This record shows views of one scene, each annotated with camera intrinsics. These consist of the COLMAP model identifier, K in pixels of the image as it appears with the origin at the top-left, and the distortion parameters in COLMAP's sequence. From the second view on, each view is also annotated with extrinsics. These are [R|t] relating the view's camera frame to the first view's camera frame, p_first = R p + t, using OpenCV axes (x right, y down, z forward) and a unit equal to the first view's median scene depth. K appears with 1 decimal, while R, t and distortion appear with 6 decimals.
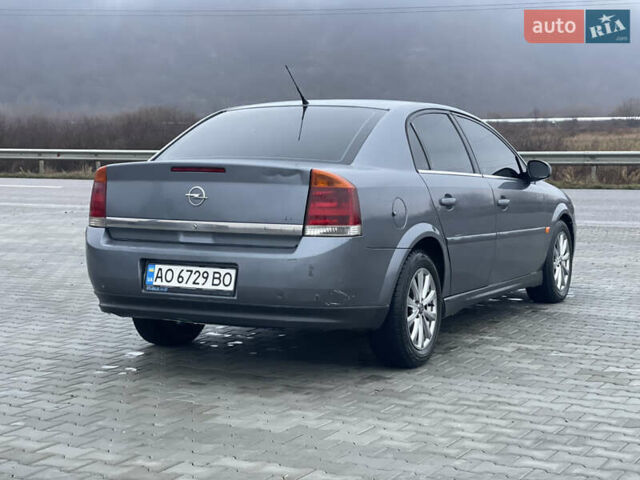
lens RADIAL K [[1171.4, 0, 320.0], [0, 1171.4, 240.0], [0, 0, 1]] dist [0.211277, 0.024371]
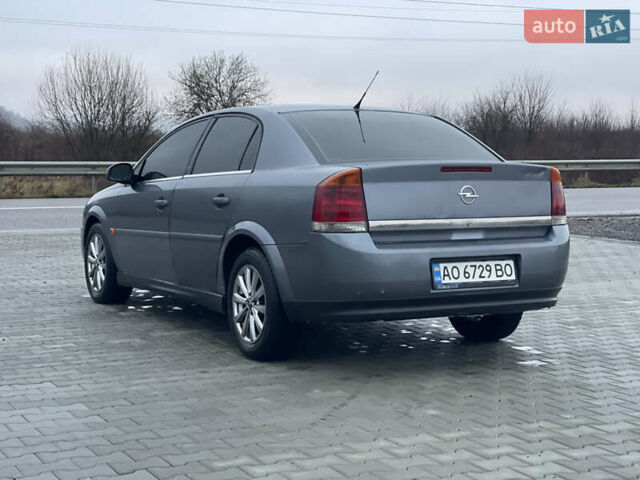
lens RADIAL K [[1048.8, 0, 320.0], [0, 1048.8, 240.0], [0, 0, 1]] dist [-0.003671, -0.008235]
pose [[0.638473, -0.064843, 0.766907, -0.914820], [0.069831, 0.997215, 0.026179, -0.030917], [-0.766469, 0.036840, 0.641224, 0.503414]]
